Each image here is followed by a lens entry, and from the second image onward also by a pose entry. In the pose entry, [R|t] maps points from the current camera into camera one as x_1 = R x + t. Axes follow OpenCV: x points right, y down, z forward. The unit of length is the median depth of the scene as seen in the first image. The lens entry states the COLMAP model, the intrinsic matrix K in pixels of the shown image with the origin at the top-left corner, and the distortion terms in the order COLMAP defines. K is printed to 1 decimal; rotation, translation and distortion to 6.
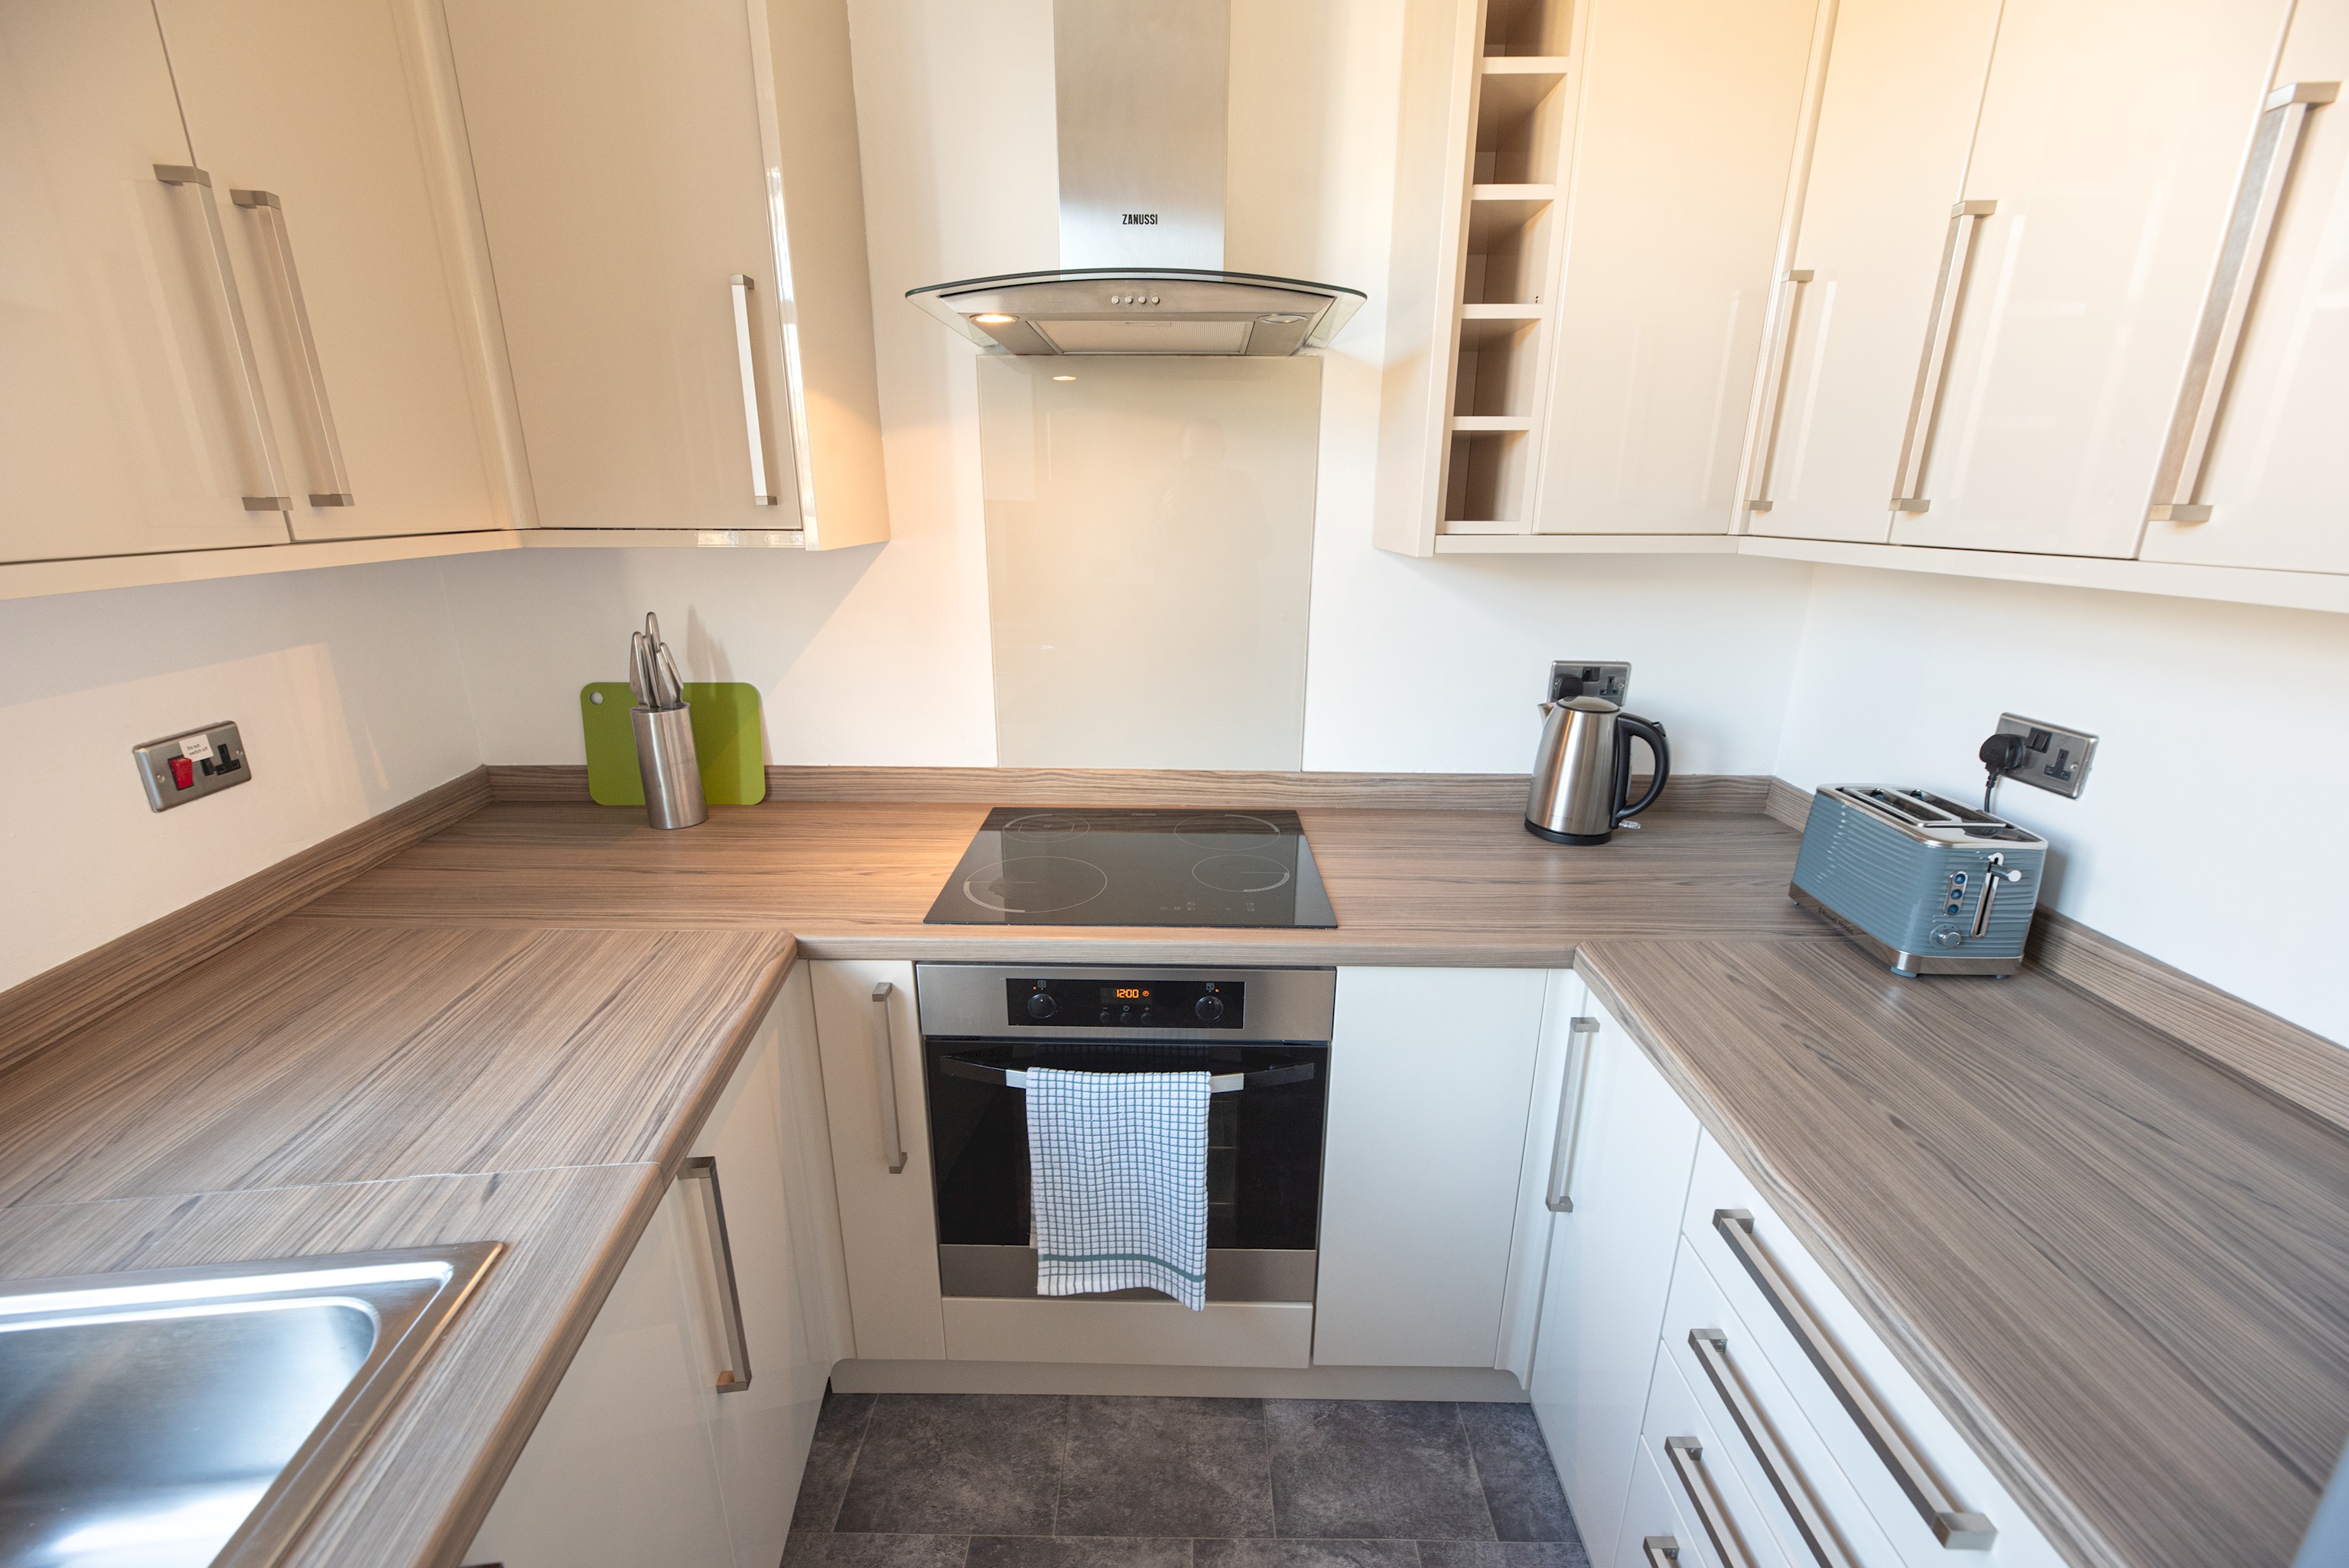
lens RADIAL K [[946.0, 0, 1166.2], [0, 946.0, 787.6], [0, 0, 1]] dist [-0.000600, 0.000686]
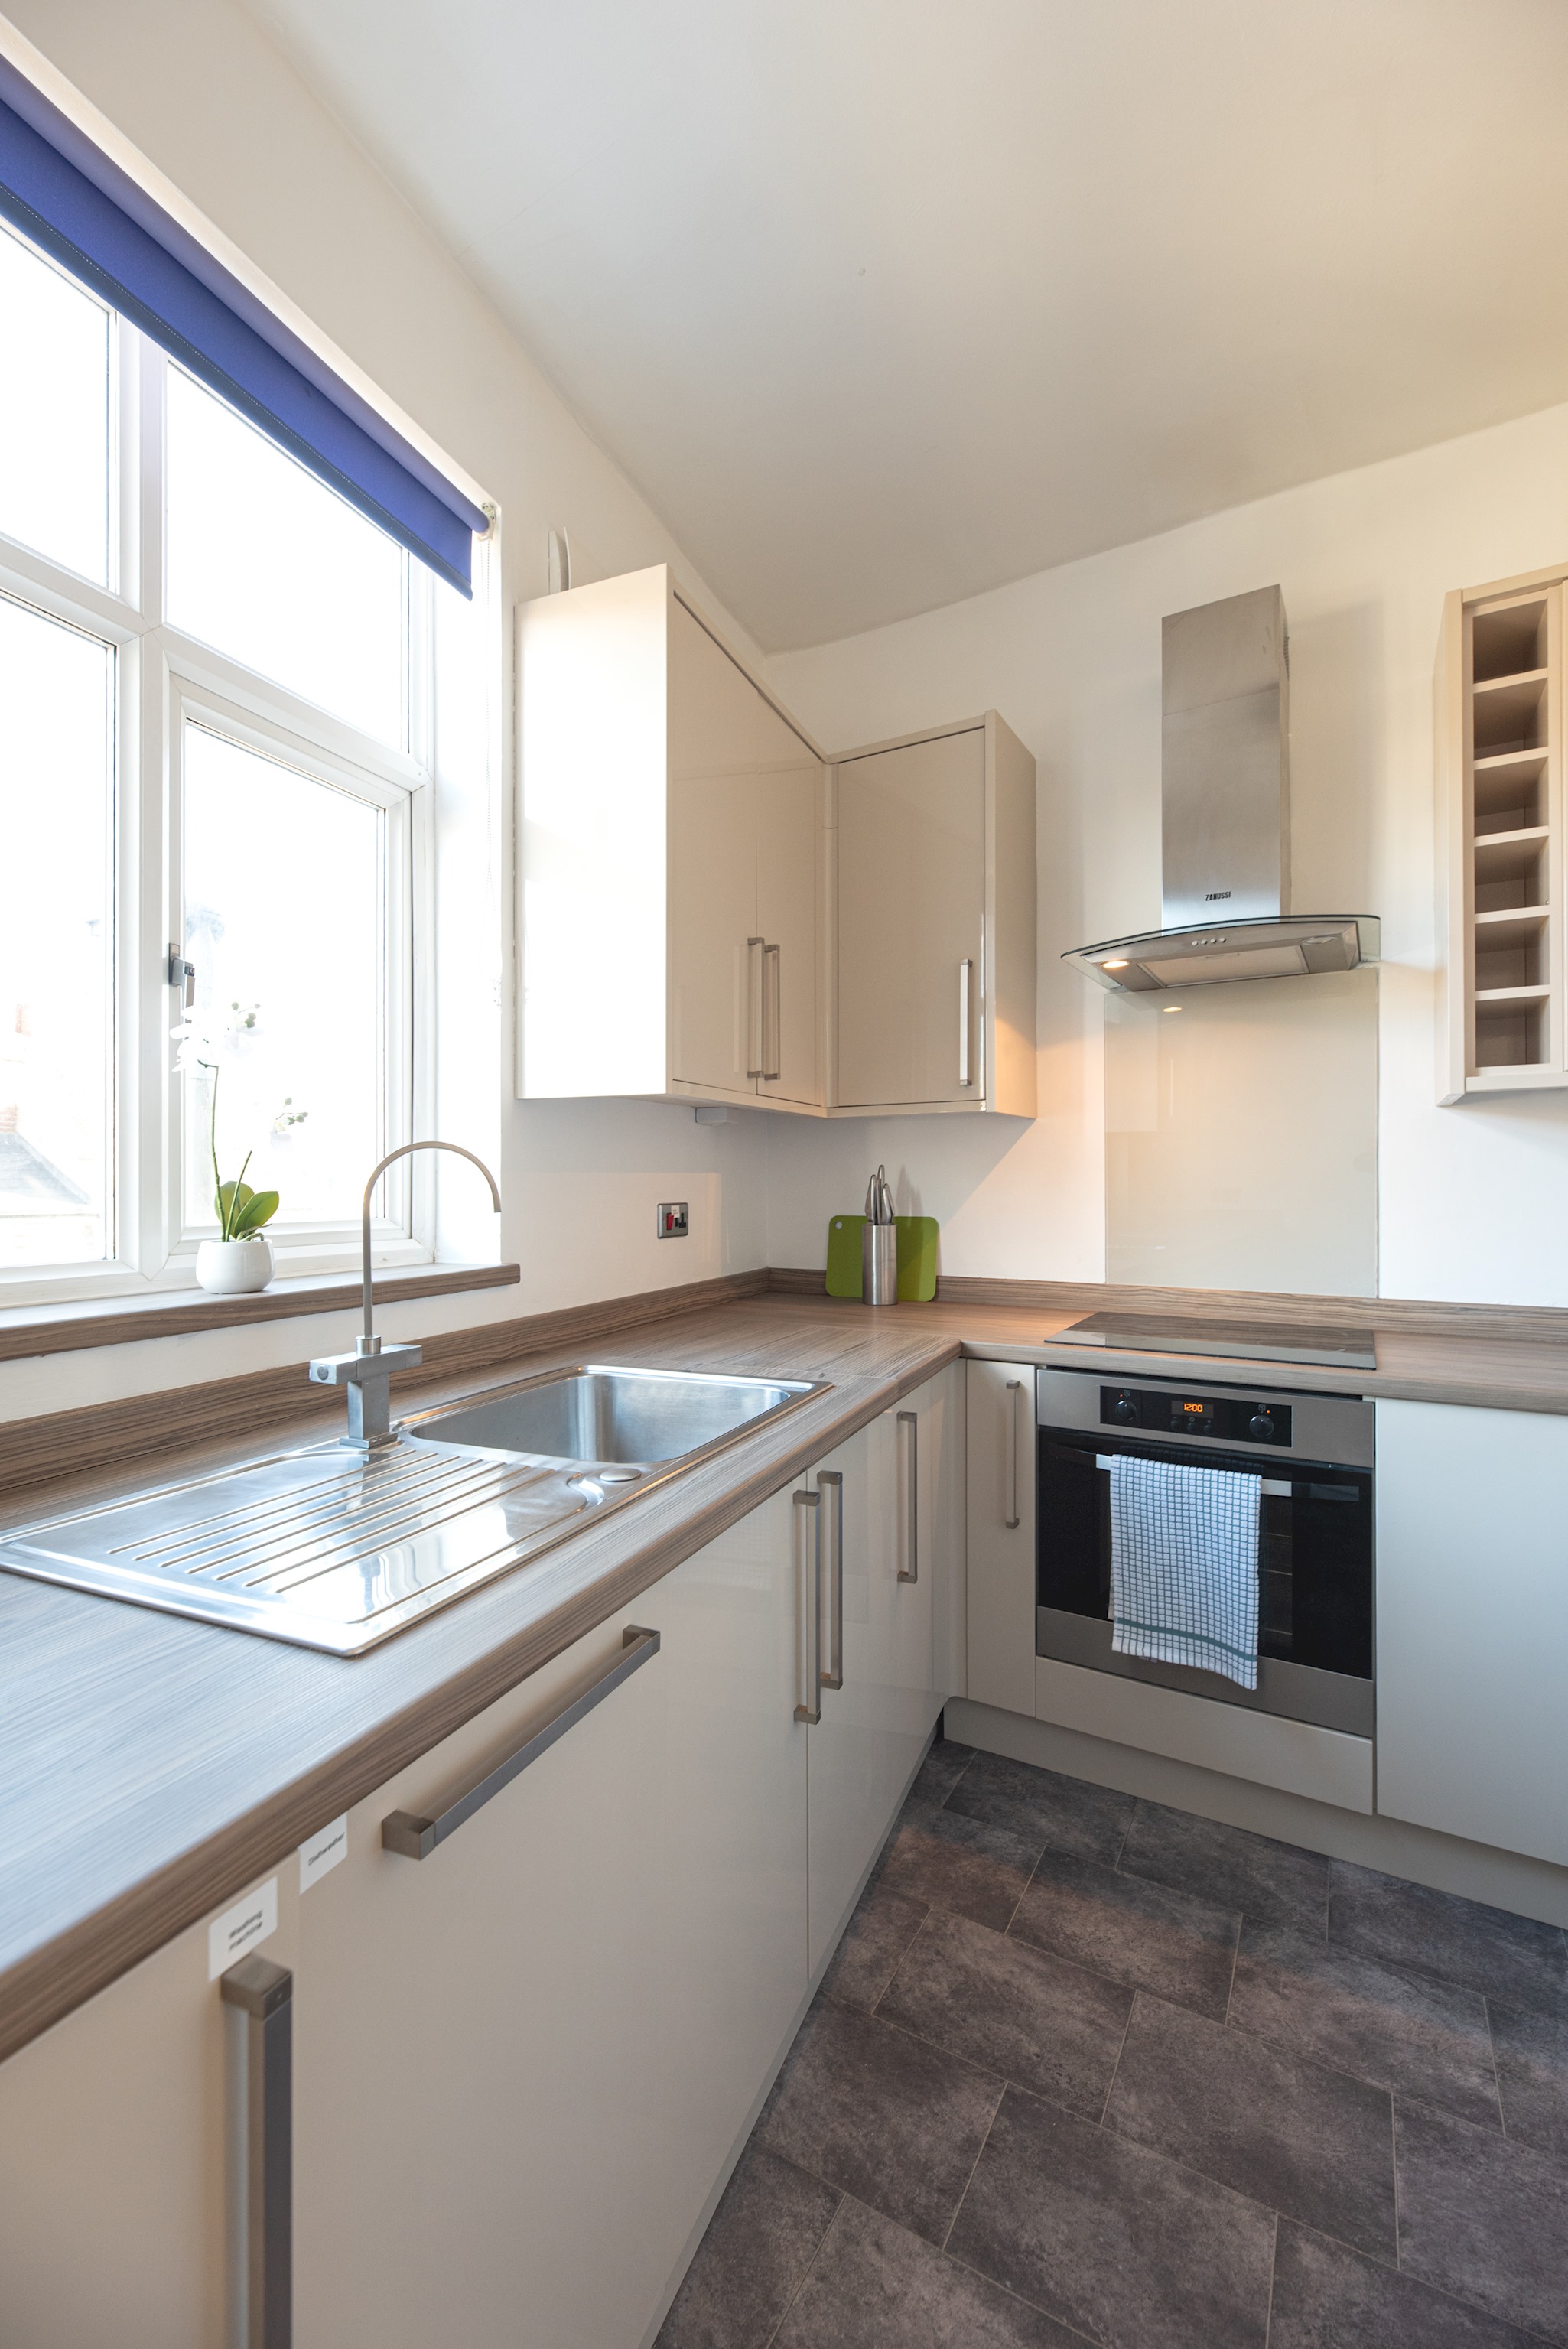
lens RADIAL K [[946.0, 0, 765.1], [0, 946.0, 1192.8], [0, 0, 1]] dist [-0.000600, 0.000686]
pose [[0.860467, -0.001577, -0.509504, 0.117504], [-0.143286, 0.958888, -0.244954, 0.333366], [0.488944, 0.283779, 0.824865, -0.478002]]
